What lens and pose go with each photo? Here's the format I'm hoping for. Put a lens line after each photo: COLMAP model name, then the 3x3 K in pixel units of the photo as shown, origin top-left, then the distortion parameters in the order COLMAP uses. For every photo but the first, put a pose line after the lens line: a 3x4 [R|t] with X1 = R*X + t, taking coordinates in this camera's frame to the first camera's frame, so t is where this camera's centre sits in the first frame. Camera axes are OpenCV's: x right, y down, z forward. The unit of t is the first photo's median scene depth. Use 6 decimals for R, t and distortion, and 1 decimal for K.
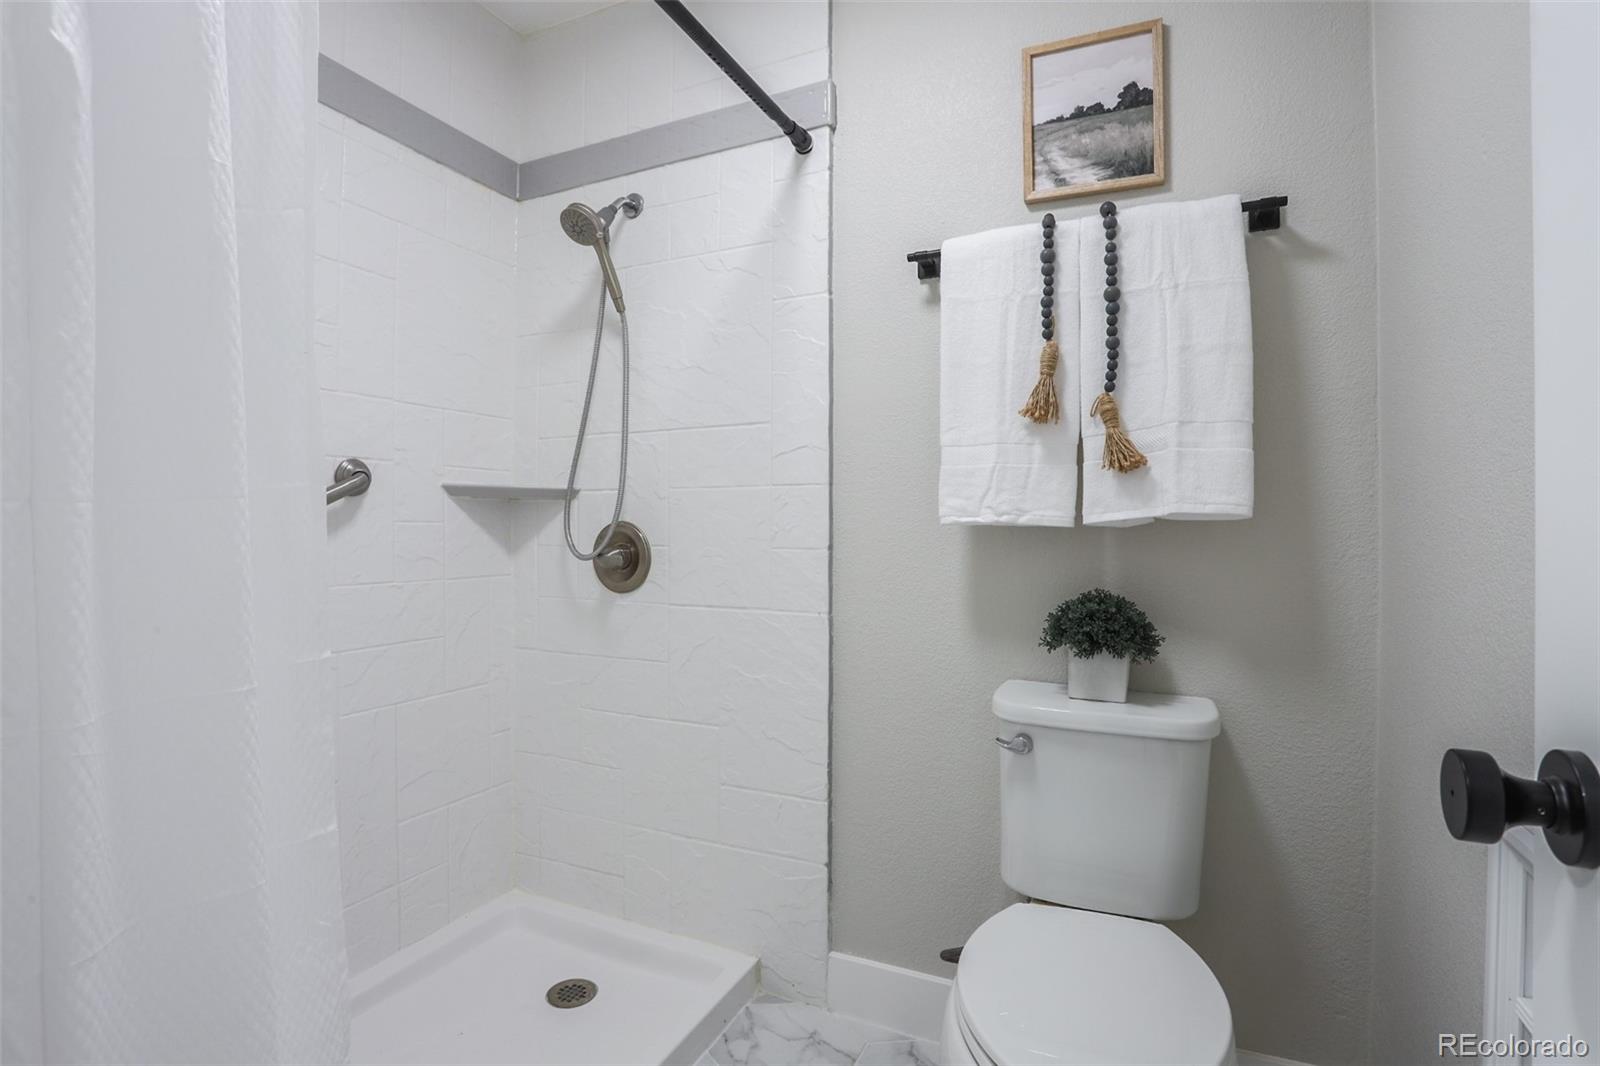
lens RADIAL K [[778.3, 0, 798.5], [0, 778.3, 525.7], [0, 0, 1]] dist [-0.067051, 0.026937]
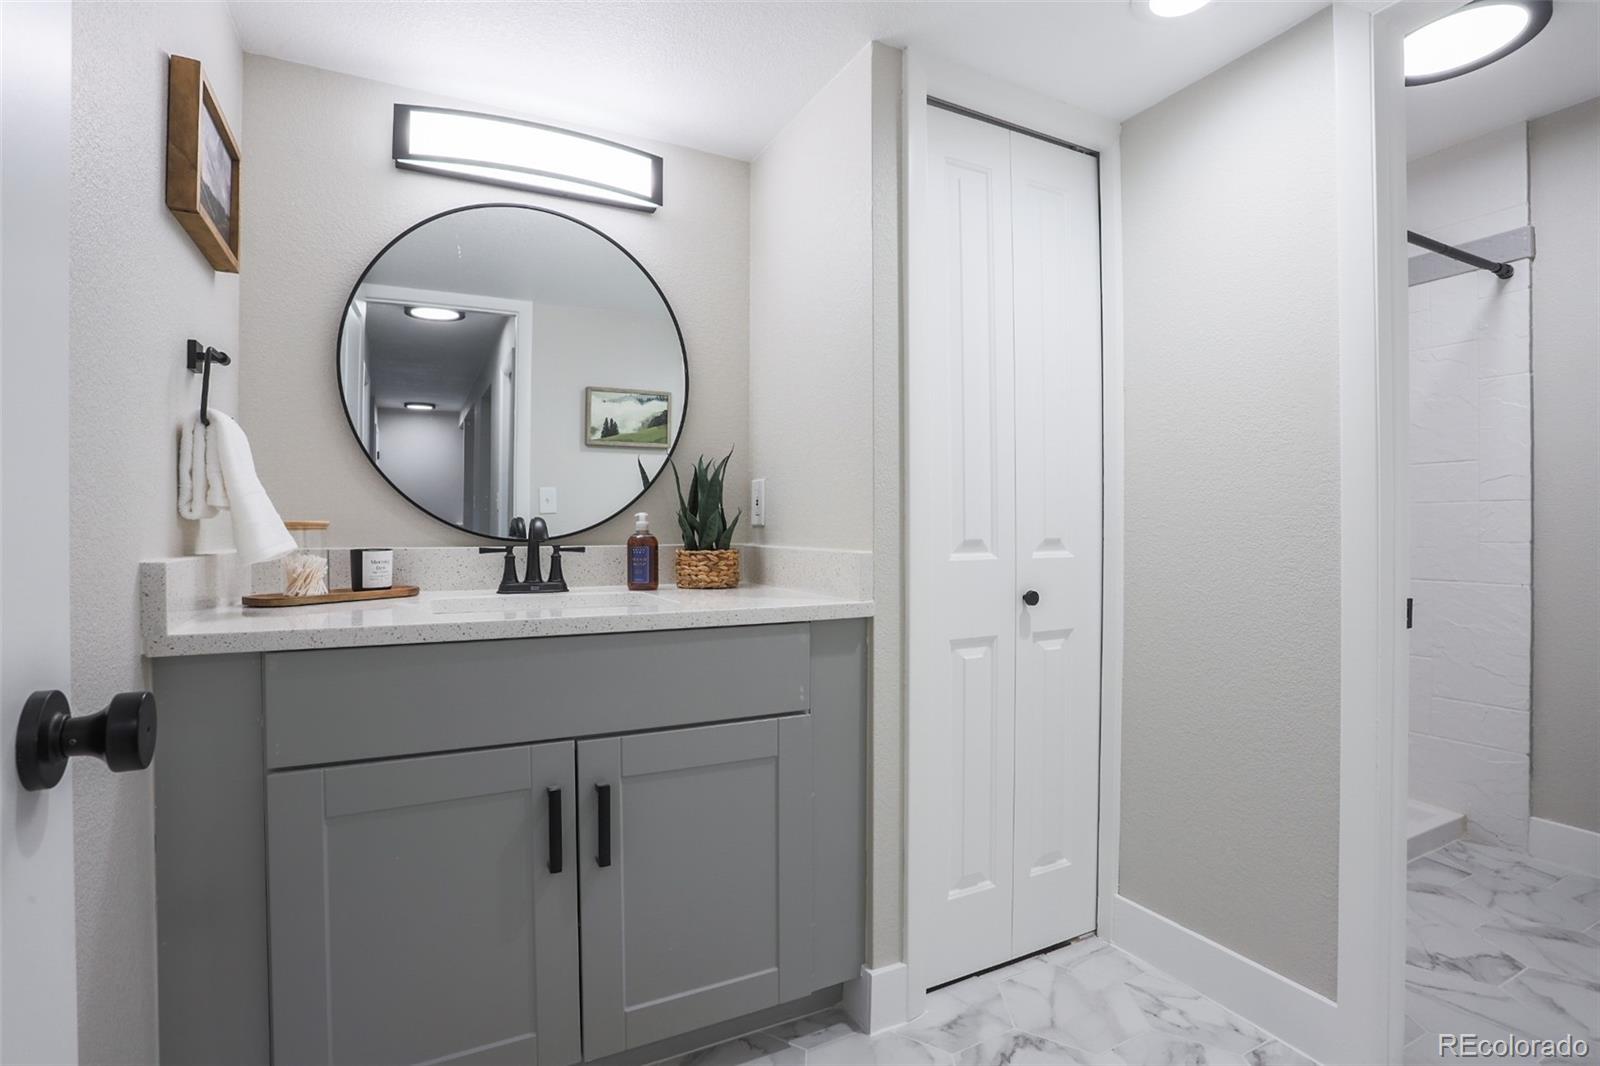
lens RADIAL K [[778.3, 0, 797.6], [0, 778.3, 527.2], [0, 0, 1]] dist [-0.067051, 0.026937]
pose [[0.790844, -0.002272, -0.612013, -0.227539], [0.000570, 0.999995, -0.002976, 0.003746], [0.612017, 0.002005, 0.790842, -1.168639]]
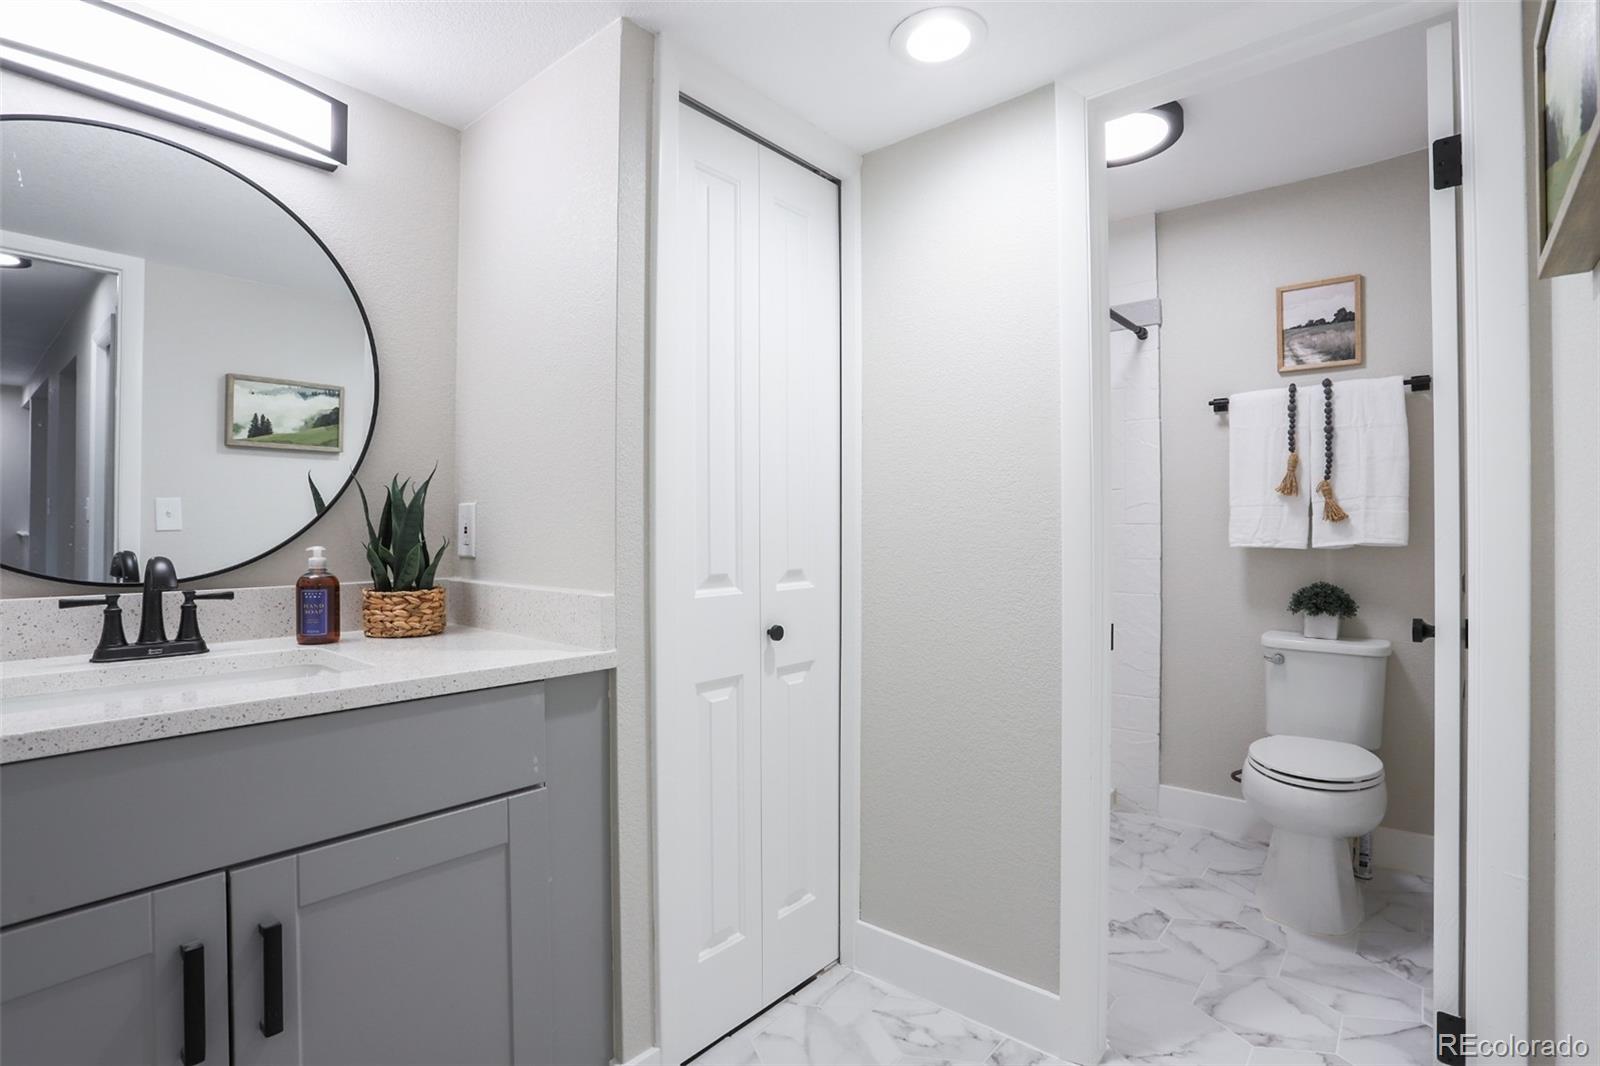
lens RADIAL K [[778.3, 0, 799.5], [0, 778.3, 526.6], [0, 0, 1]] dist [-0.067051, 0.026937]
pose [[0.964320, -0.004360, -0.264703, -0.345106], [0.003151, 0.999983, -0.004995, -0.046906], [0.264720, 0.003983, 0.964317, -1.104464]]
